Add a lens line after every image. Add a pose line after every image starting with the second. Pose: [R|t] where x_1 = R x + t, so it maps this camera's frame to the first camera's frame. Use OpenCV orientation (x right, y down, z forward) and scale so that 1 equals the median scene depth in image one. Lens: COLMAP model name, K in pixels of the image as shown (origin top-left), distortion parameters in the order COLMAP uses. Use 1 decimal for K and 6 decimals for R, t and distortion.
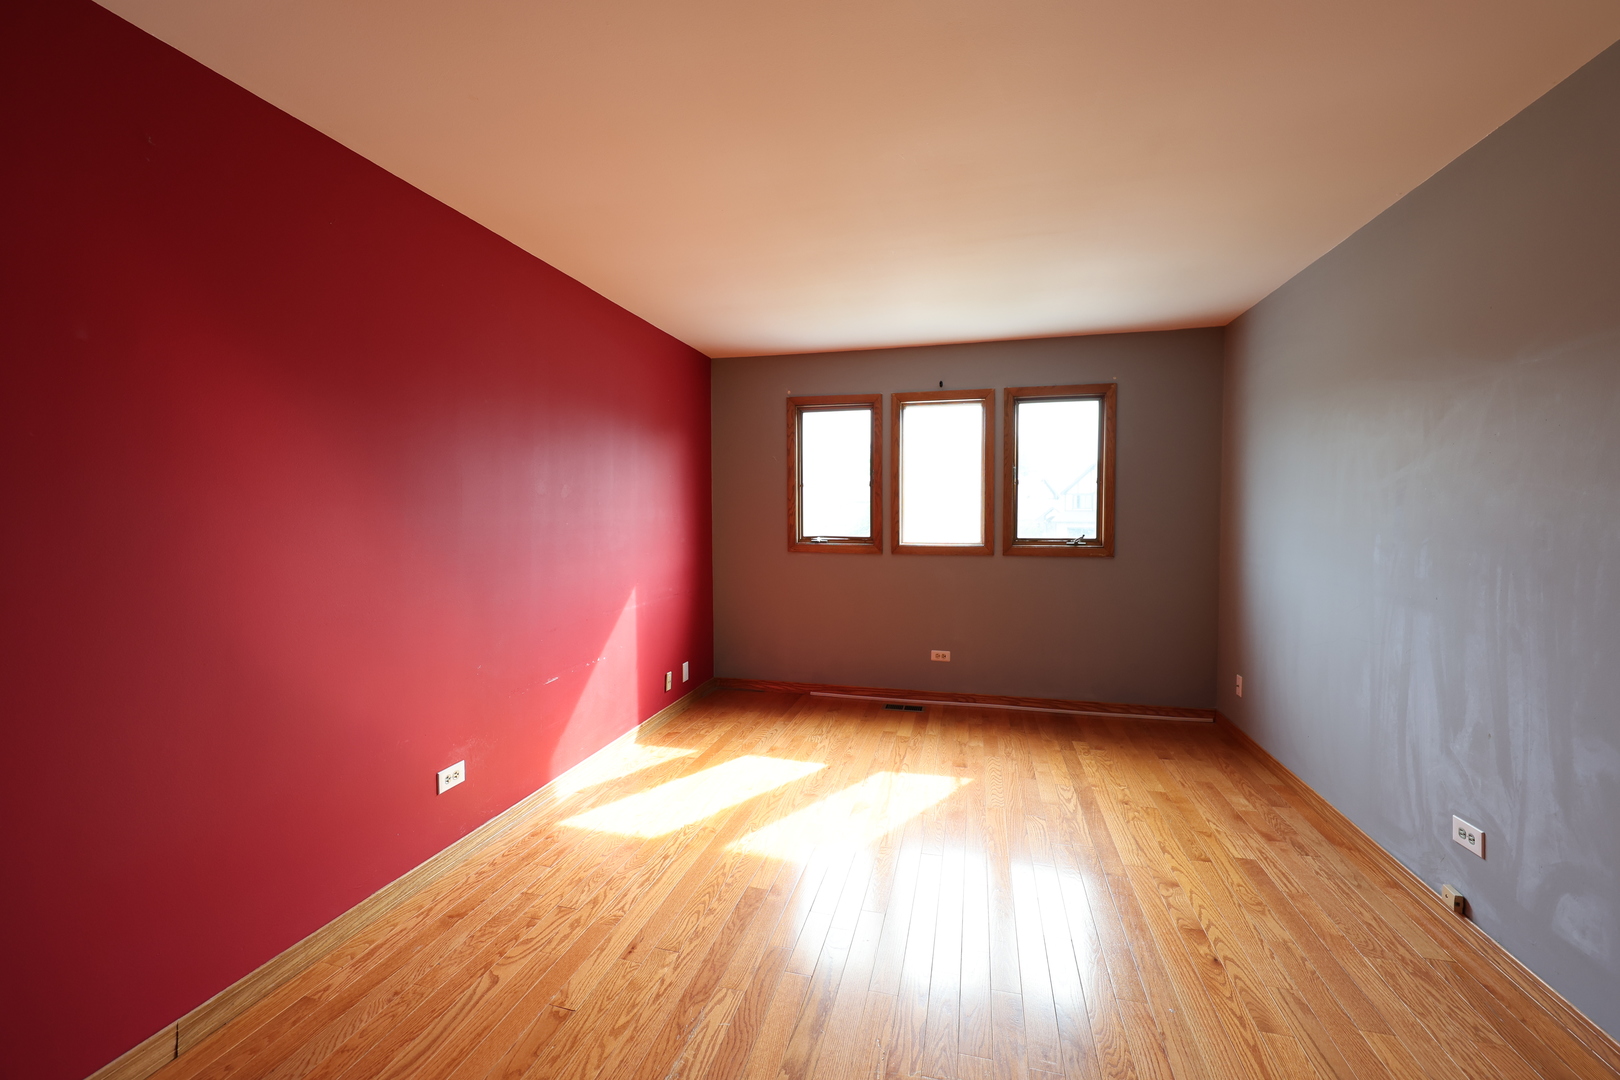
lens RADIAL K [[655.1, 0, 803.5], [0, 655.1, 540.6], [0, 0, 1]] dist [-0.003442, 0.000407]
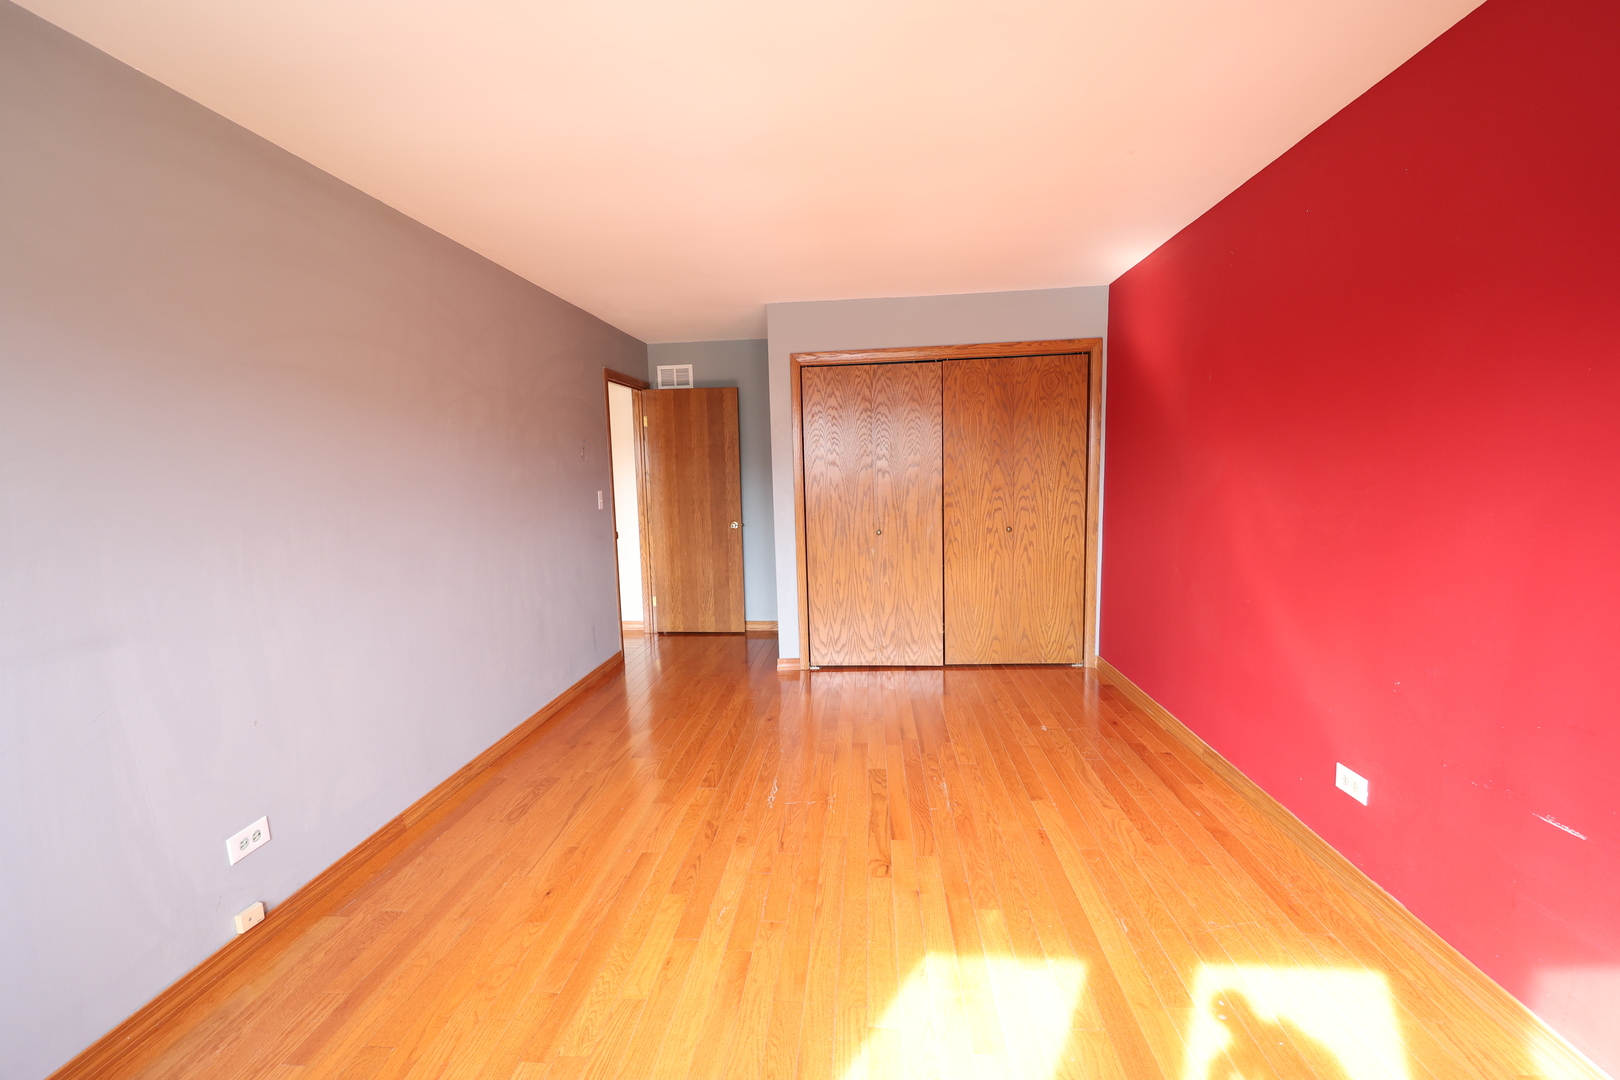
lens RADIAL K [[651.5, 0, 808.1], [0, 651.5, 536.0], [0, 0, 1]] dist [-0.007395, 0.000506]
pose [[-0.986062, 0.047632, -0.159415, 0.277010], [0.023407, 0.988330, 0.150520, -0.098713], [0.164724, 0.144690, -0.975669, 1.687417]]
